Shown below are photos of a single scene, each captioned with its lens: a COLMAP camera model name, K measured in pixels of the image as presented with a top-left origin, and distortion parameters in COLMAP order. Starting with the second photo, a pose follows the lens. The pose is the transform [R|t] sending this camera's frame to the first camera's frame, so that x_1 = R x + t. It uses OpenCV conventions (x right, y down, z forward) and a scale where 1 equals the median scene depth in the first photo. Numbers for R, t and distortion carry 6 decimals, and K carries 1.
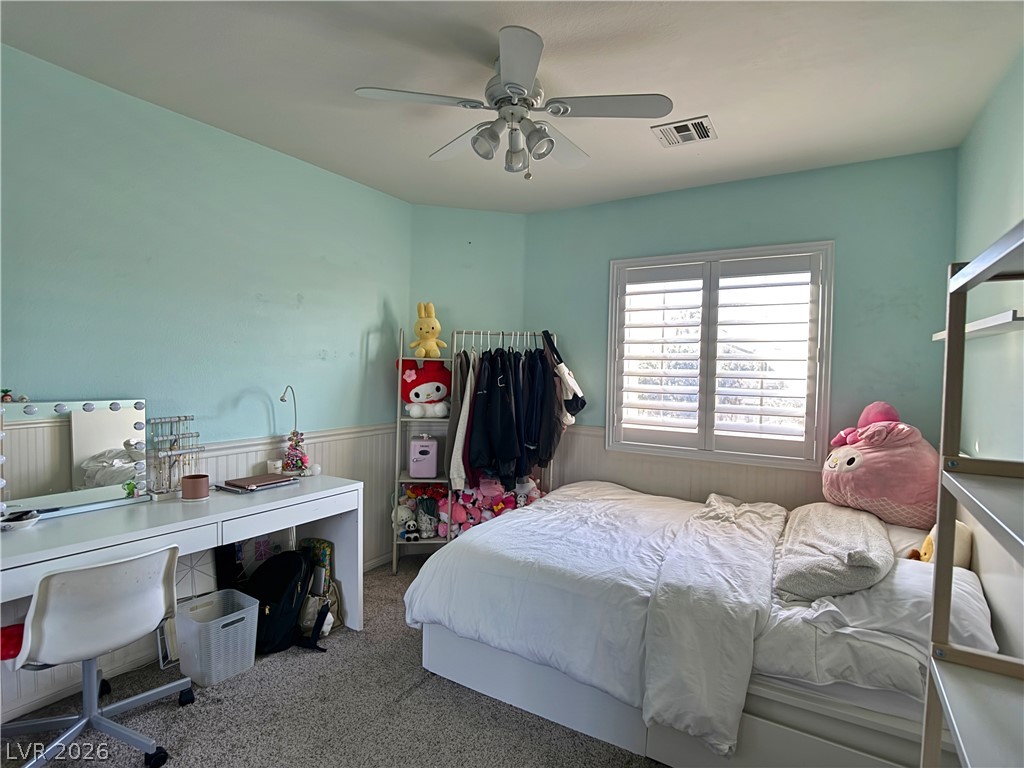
lens RADIAL K [[523.4, 0, 510.4], [0, 523.4, 391.5], [0, 0, 1]] dist [-0.023260, -0.001447]
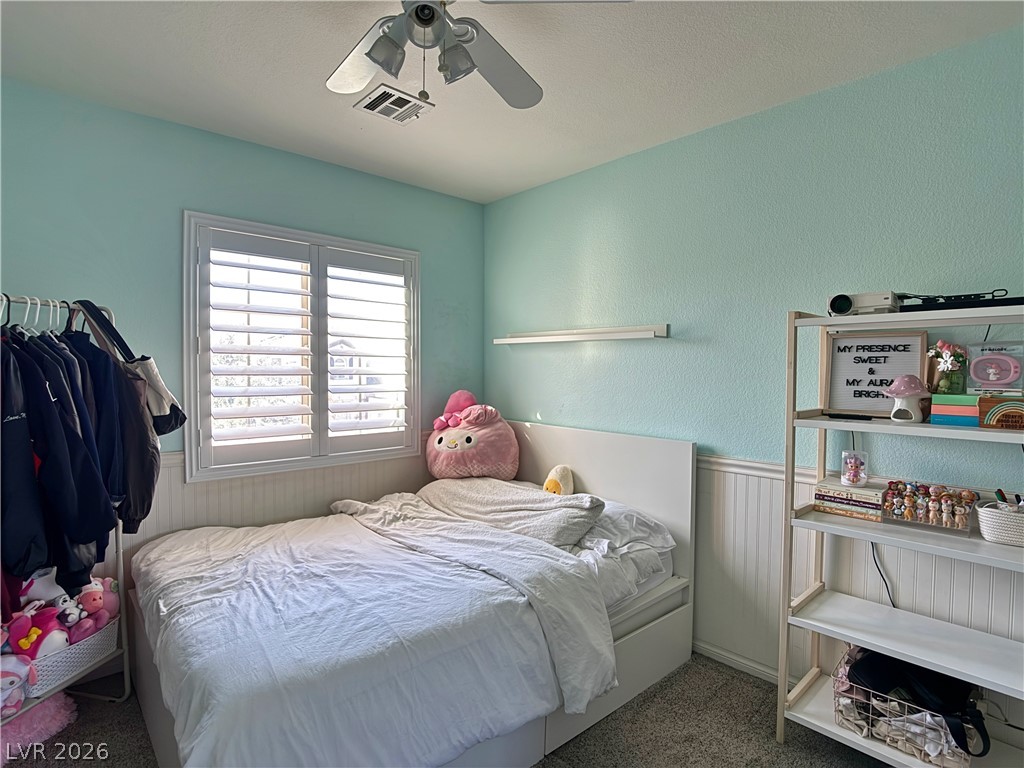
lens RADIAL K [[523.4, 0, 511.7], [0, 523.4, 383.3], [0, 0, 1]] dist [-0.023260, -0.001447]
pose [[0.266213, -0.041684, 0.963013, -0.412221], [0.039446, 0.998699, 0.032324, -0.028657], [-0.963107, 0.029382, 0.267511, 0.462271]]
